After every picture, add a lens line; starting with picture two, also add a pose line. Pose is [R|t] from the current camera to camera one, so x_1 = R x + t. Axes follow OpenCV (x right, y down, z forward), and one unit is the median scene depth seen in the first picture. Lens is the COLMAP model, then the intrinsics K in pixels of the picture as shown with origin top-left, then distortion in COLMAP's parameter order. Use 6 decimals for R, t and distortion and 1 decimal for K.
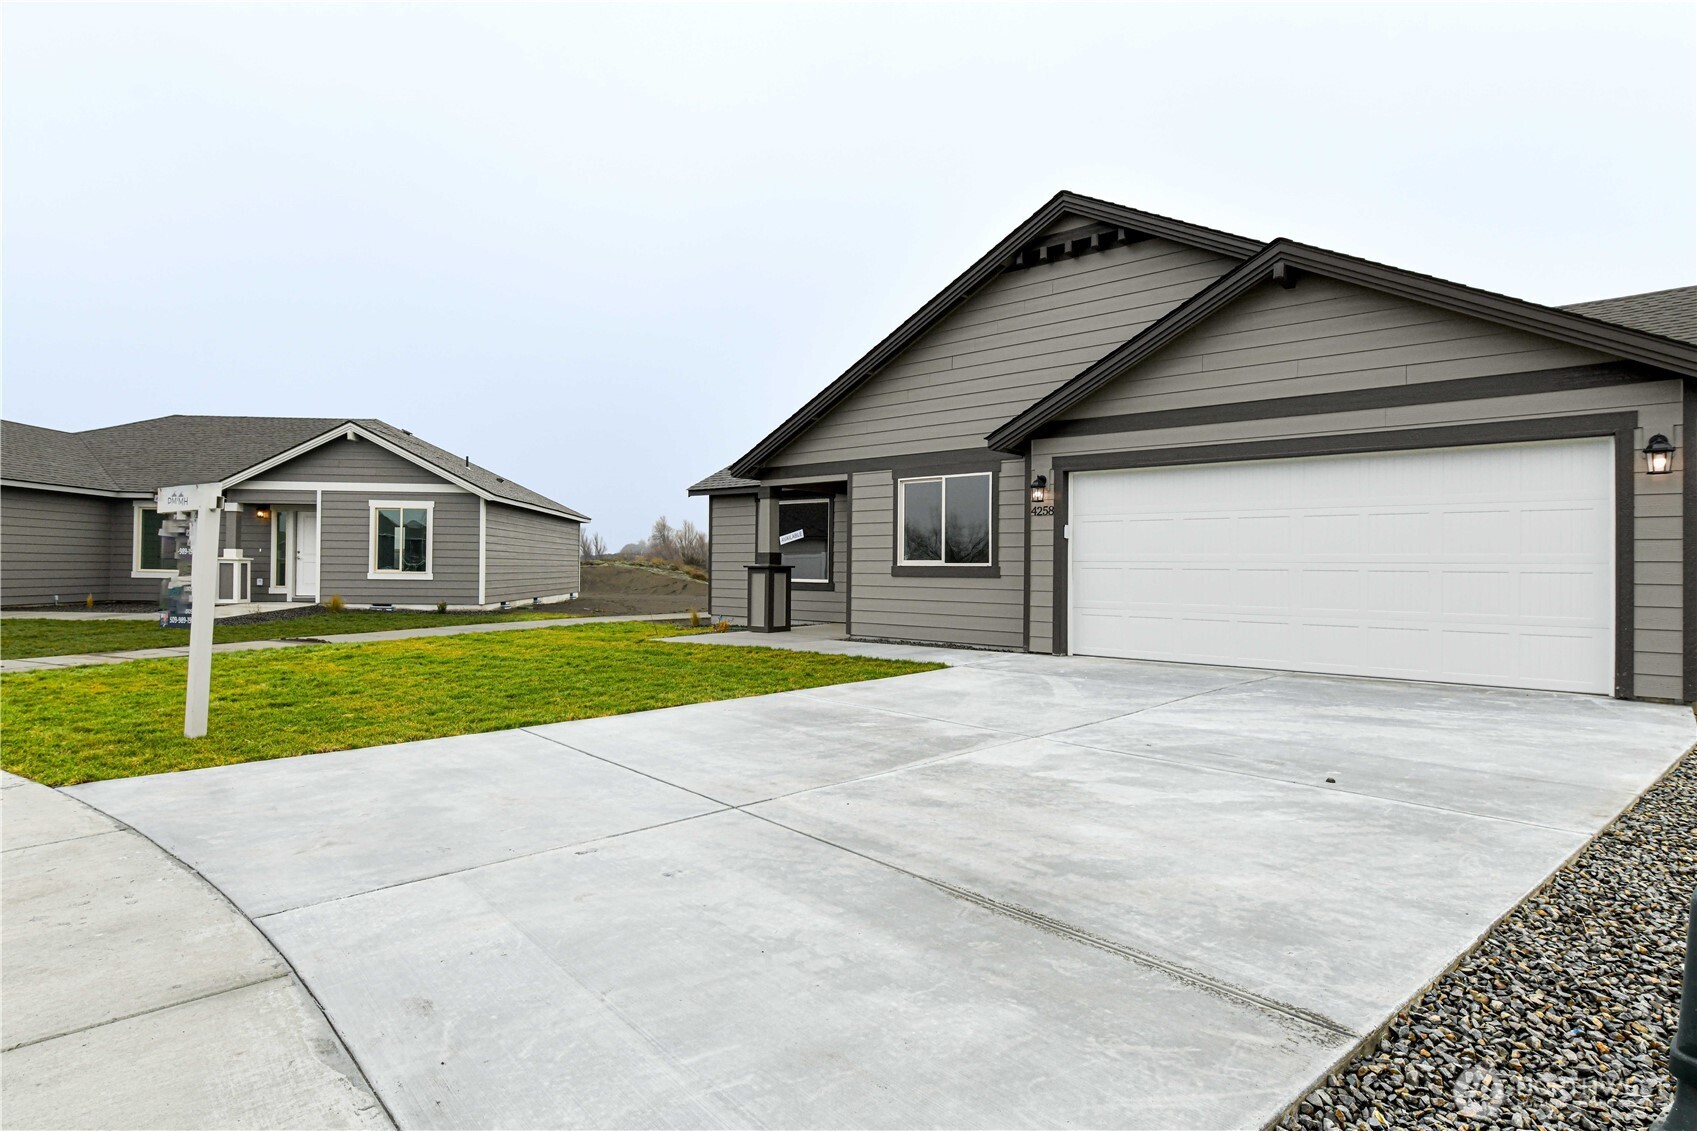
lens RADIAL K [[915.9, 0, 846.1], [0, 915.9, 547.1], [0, 0, 1]] dist [-0.000921, 0.000000]
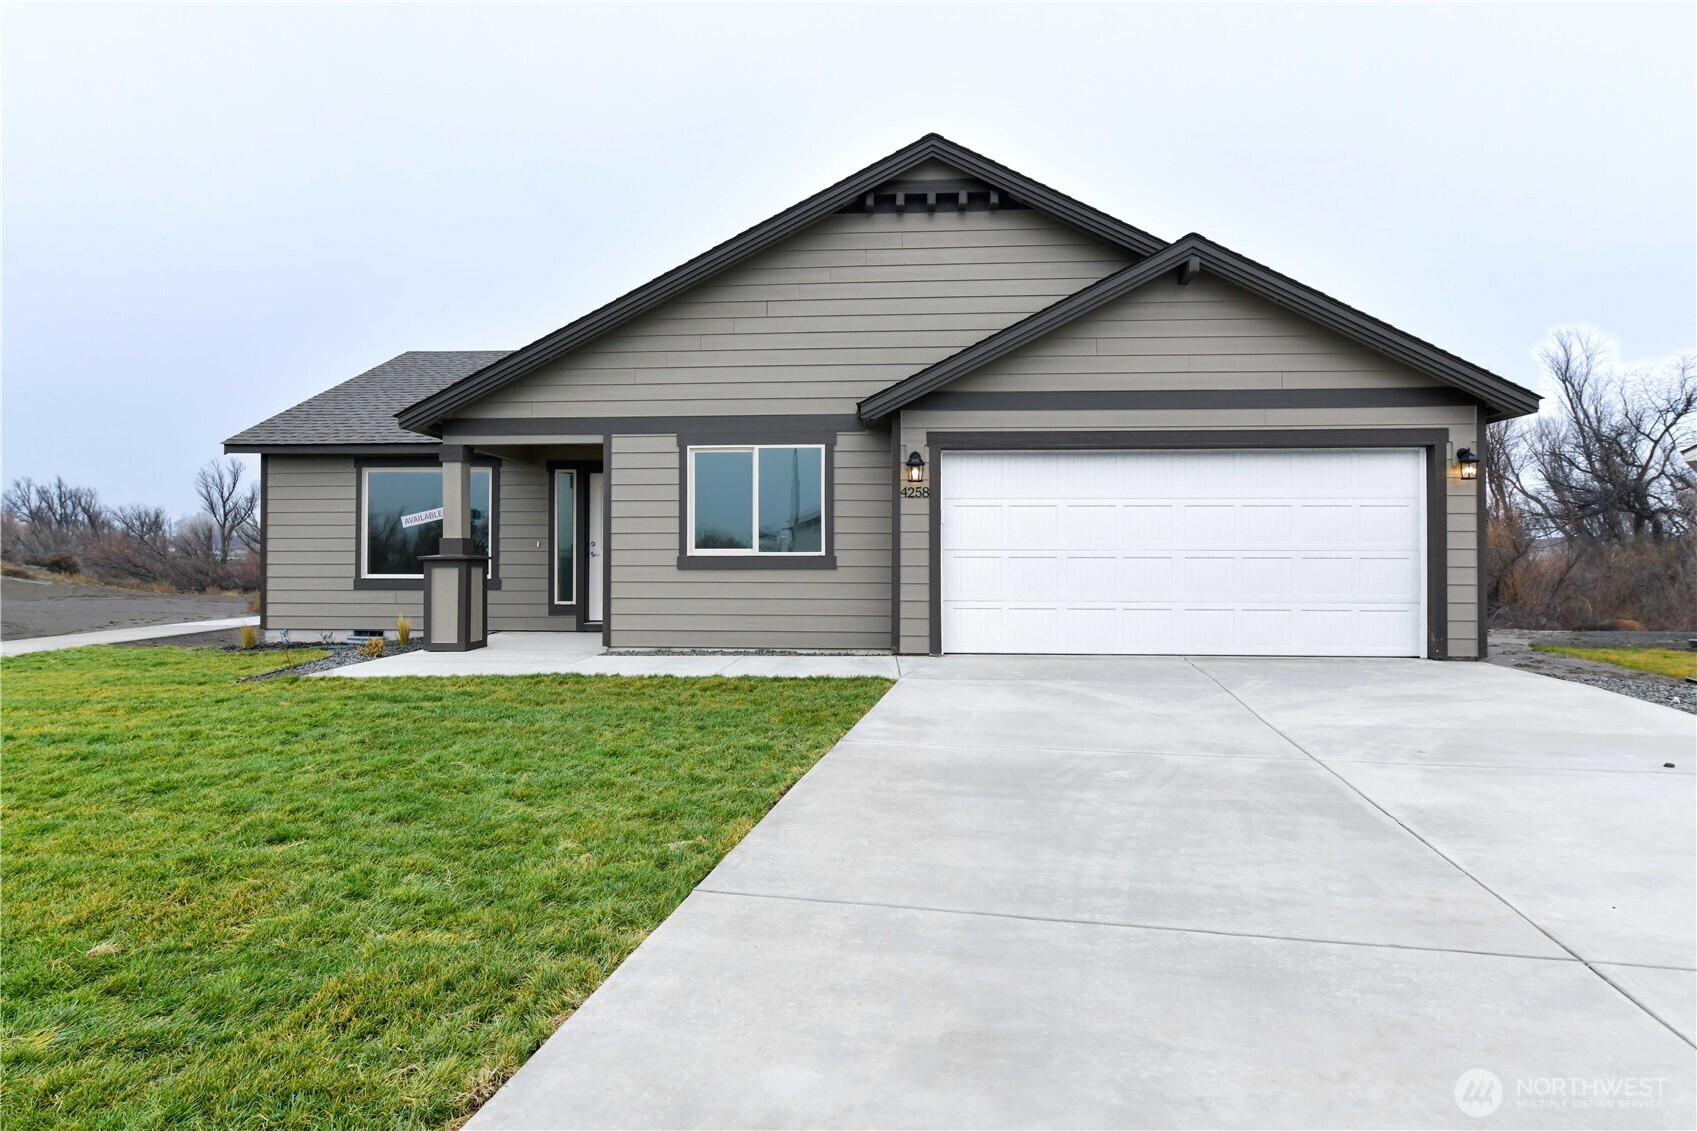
lens RADIAL K [[915.9, 0, 846.1], [0, 915.9, 547.1], [0, 0, 1]] dist [-0.000921, 0.000000]
pose [[0.795119, -0.001443, 0.606451, -0.352795], [-0.007038, 0.999908, 0.011606, 0.003002], [-0.606412, -0.013496, 0.795036, 0.322487]]
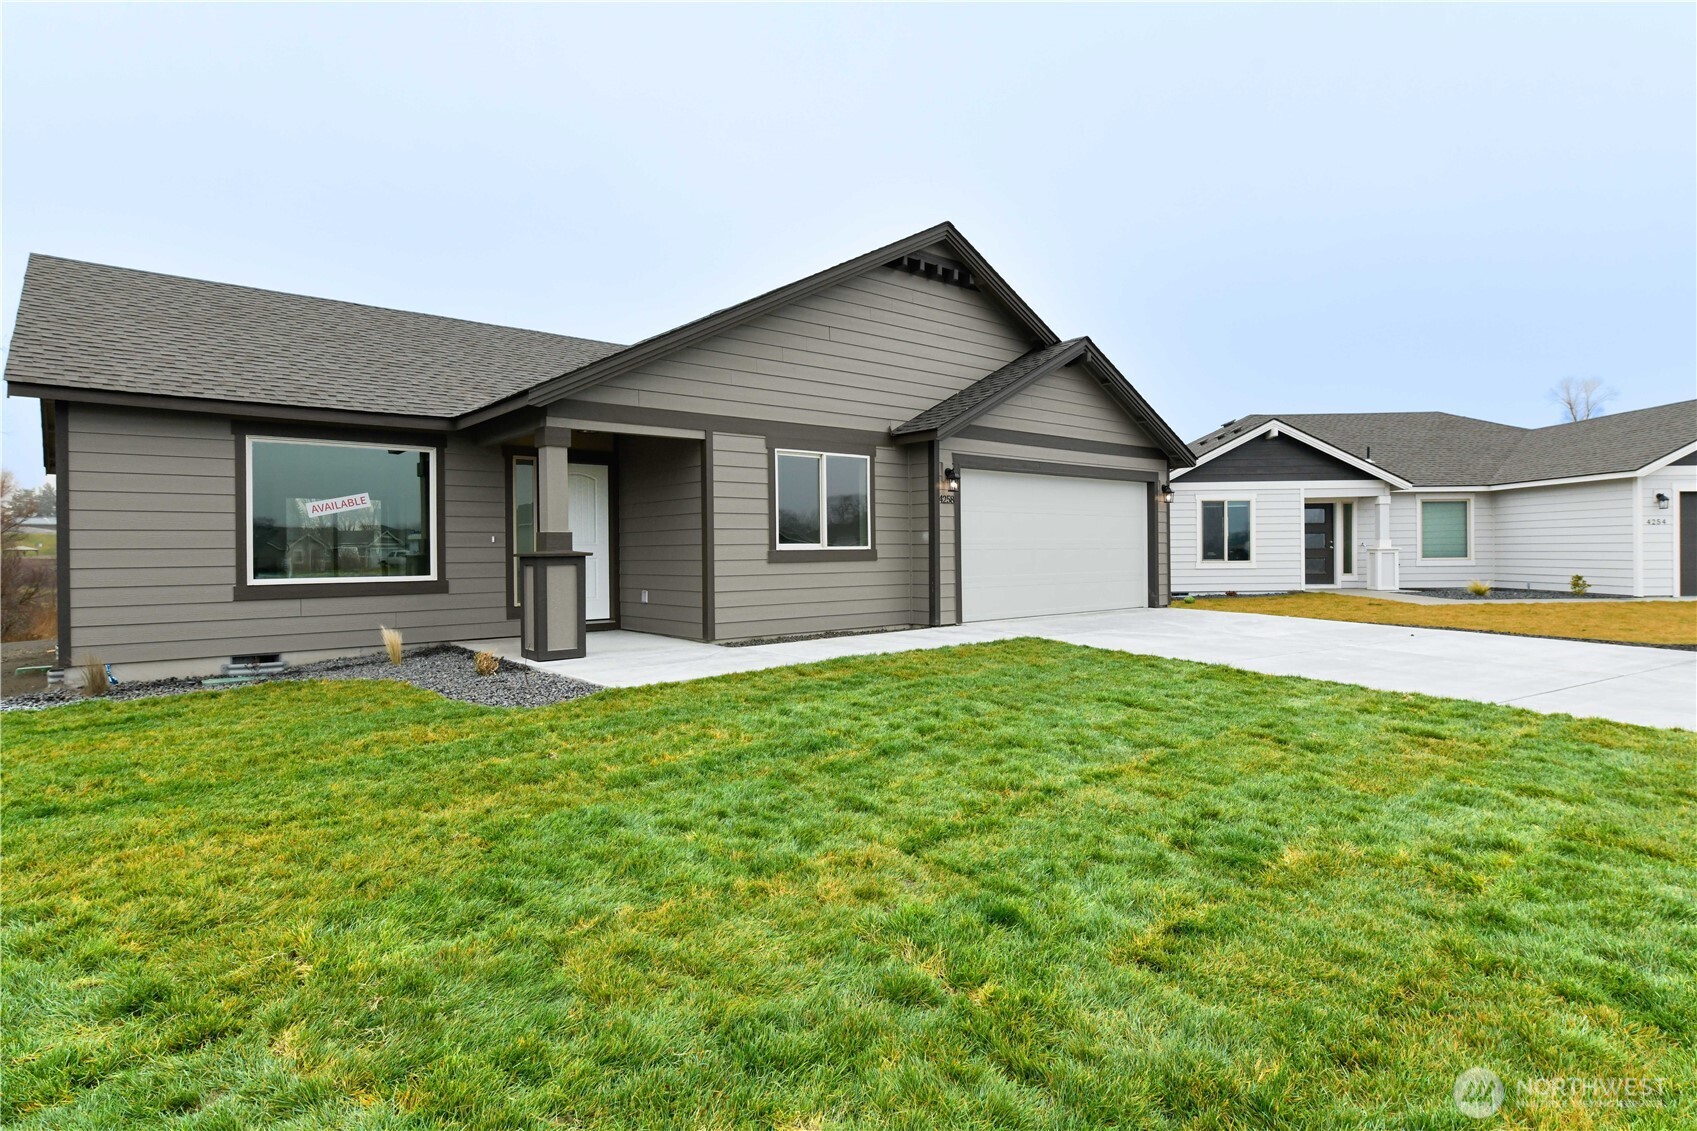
lens RADIAL K [[915.9, 0, 846.1], [0, 915.9, 547.1], [0, 0, 1]] dist [-0.000921, 0.000000]
pose [[0.141351, -0.006586, 0.989938, -0.877085], [-0.012056, 0.999892, 0.008374, 0.010603], [-0.989886, -0.013119, 0.141257, 0.913557]]
